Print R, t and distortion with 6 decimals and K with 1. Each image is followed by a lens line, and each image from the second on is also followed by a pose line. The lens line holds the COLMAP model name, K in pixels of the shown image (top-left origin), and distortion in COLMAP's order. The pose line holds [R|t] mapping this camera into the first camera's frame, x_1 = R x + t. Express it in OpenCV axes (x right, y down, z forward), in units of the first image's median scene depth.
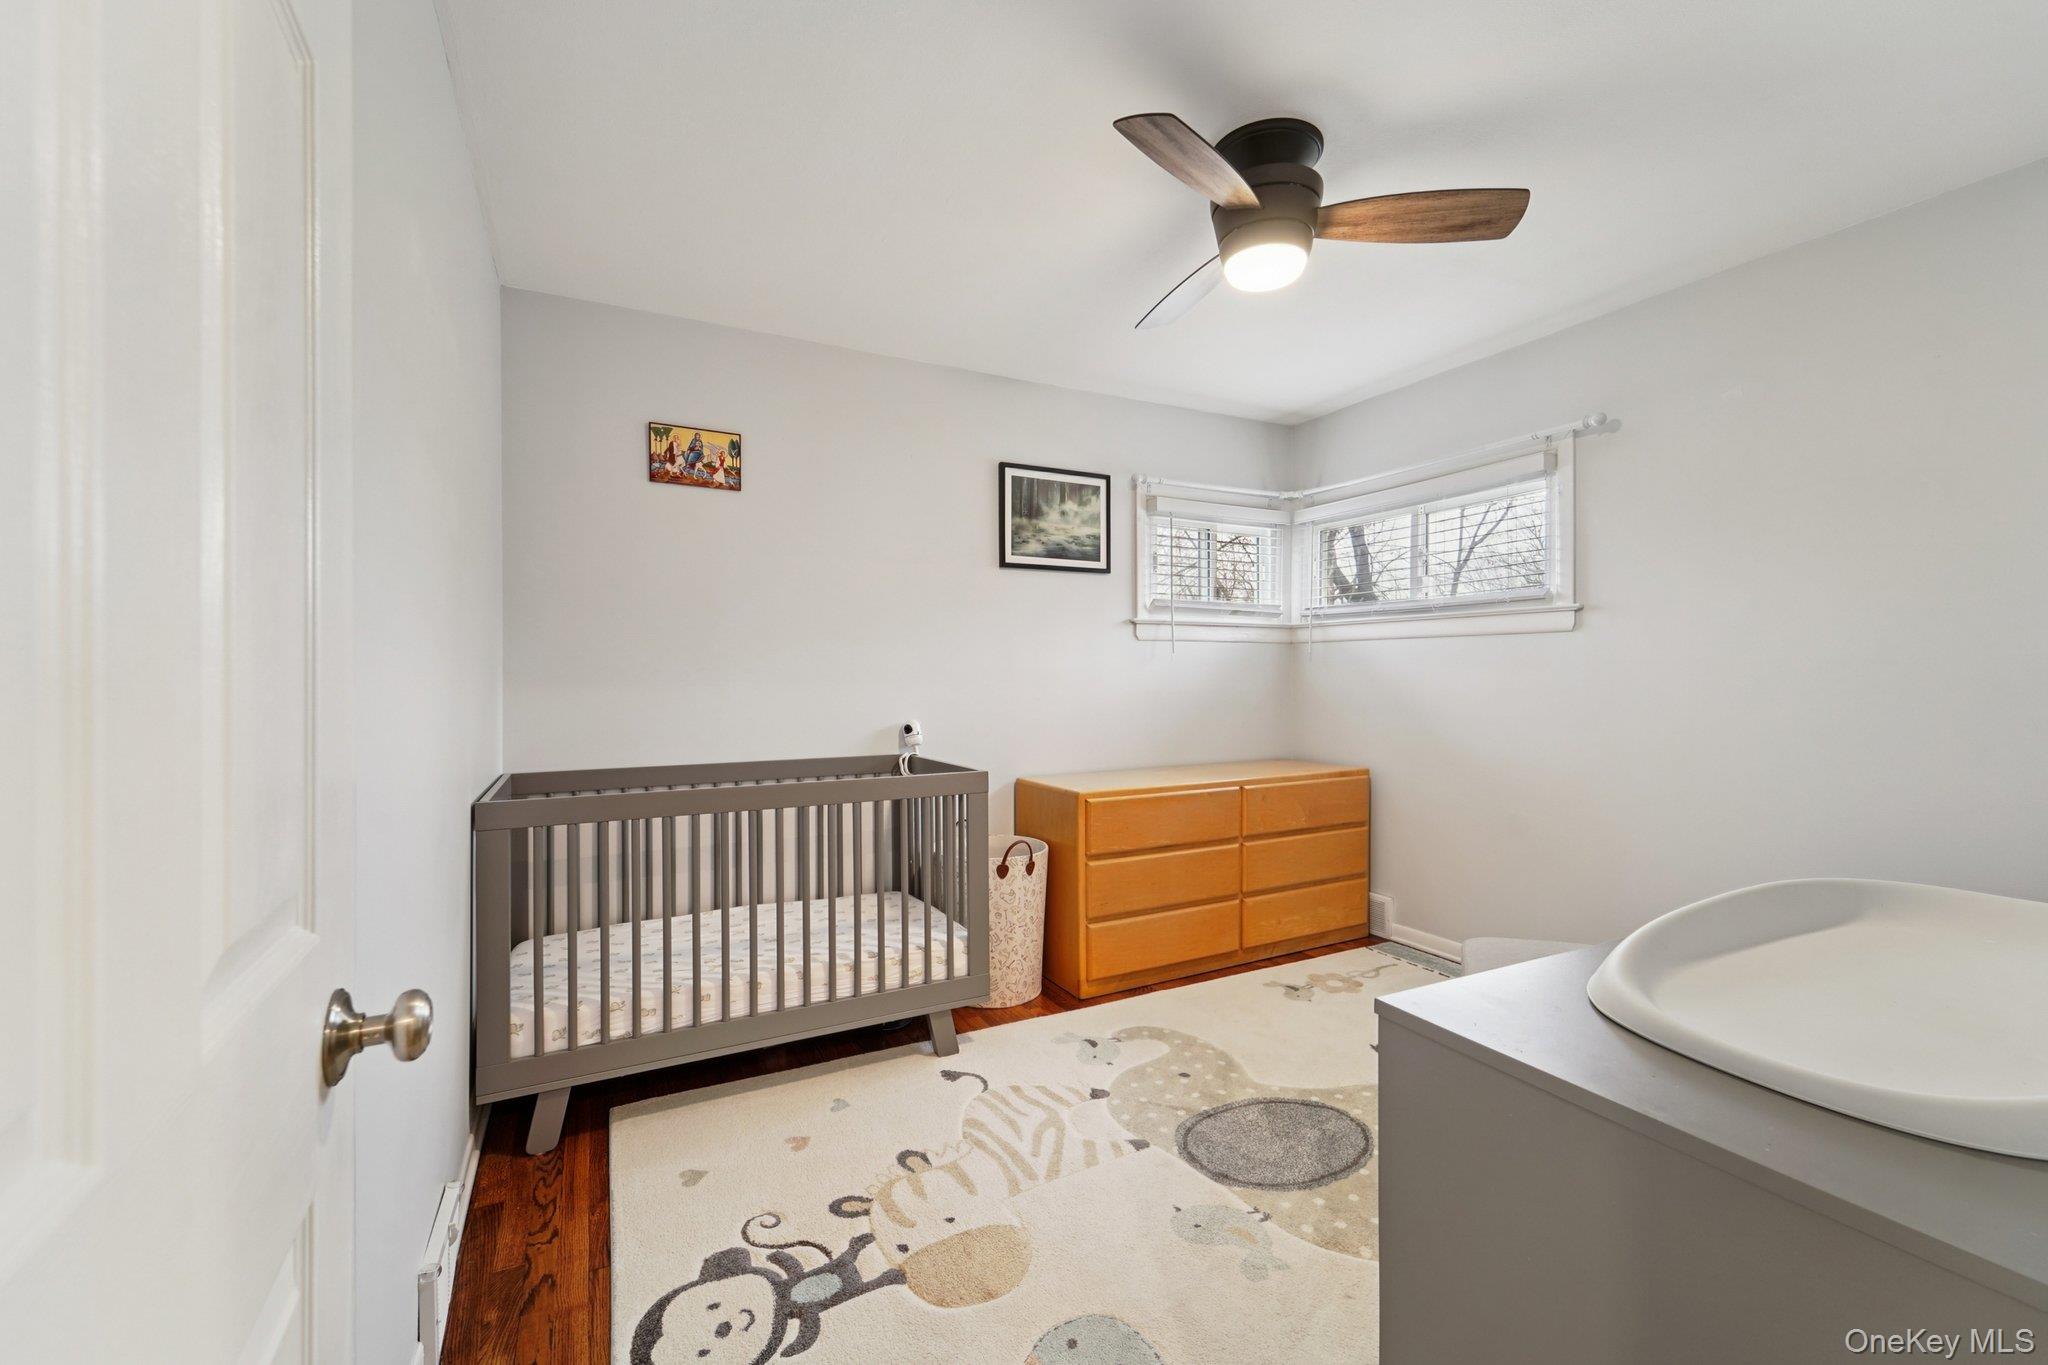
lens RADIAL K [[837.6, 0, 1030.7], [0, 837.6, 680.5], [0, 0, 1]] dist [-0.023359, -0.000580]
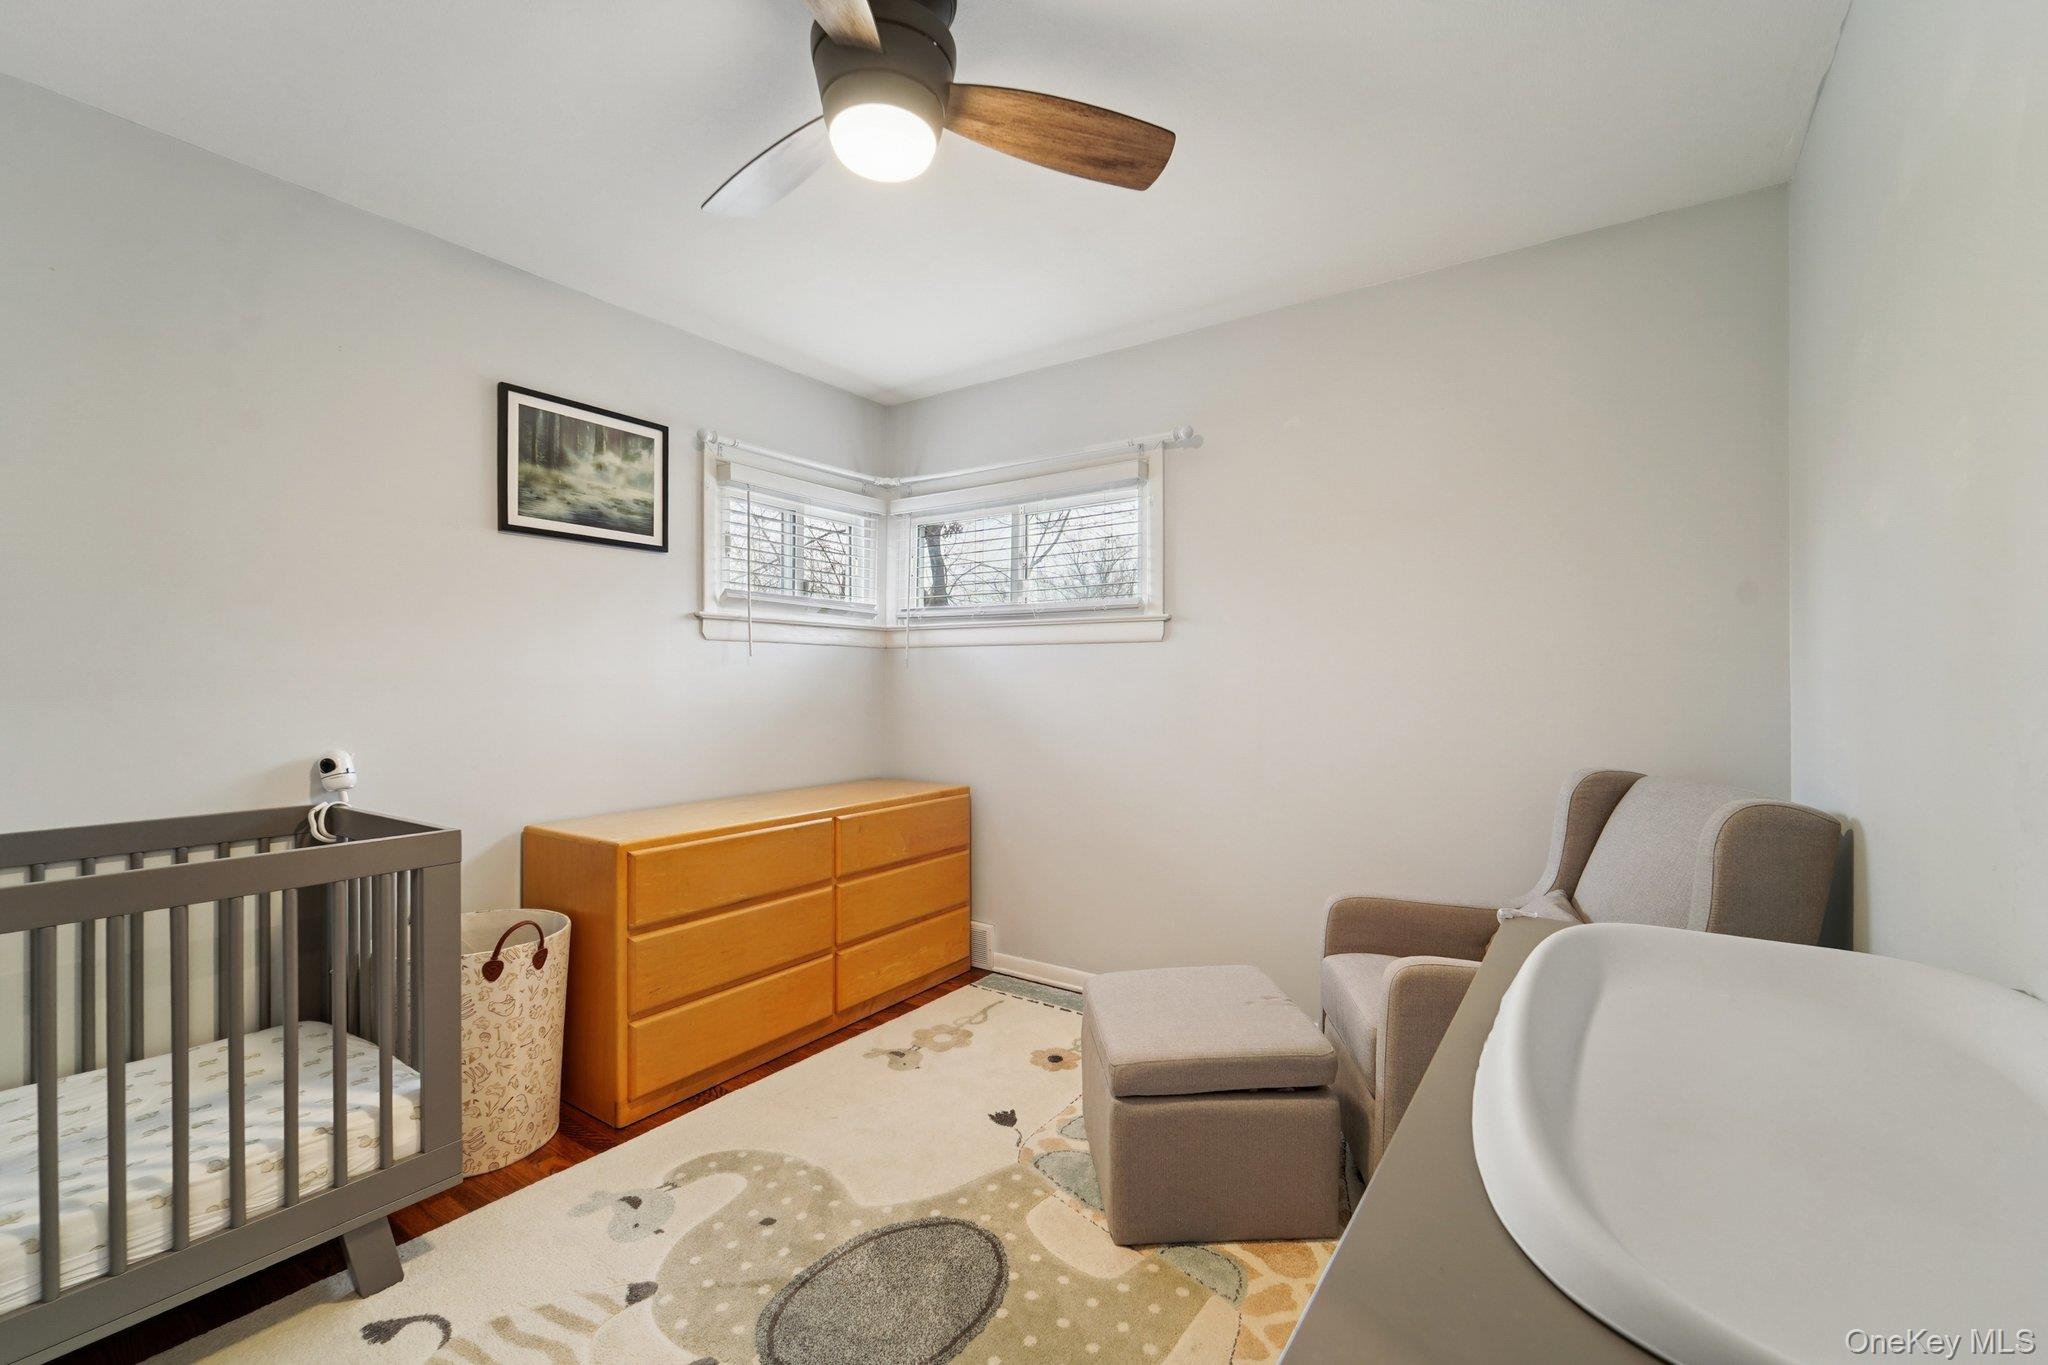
lens RADIAL K [[861.7, 0, 1016.4], [0, 861.7, 681.1], [0, 0, 1]] dist [0.006538, -0.003584]
pose [[0.890479, 0.004621, 0.455000, 0.021488], [-0.000668, 0.999961, -0.008849, -0.001517], [-0.455023, 0.007576, 0.890447, 0.151912]]
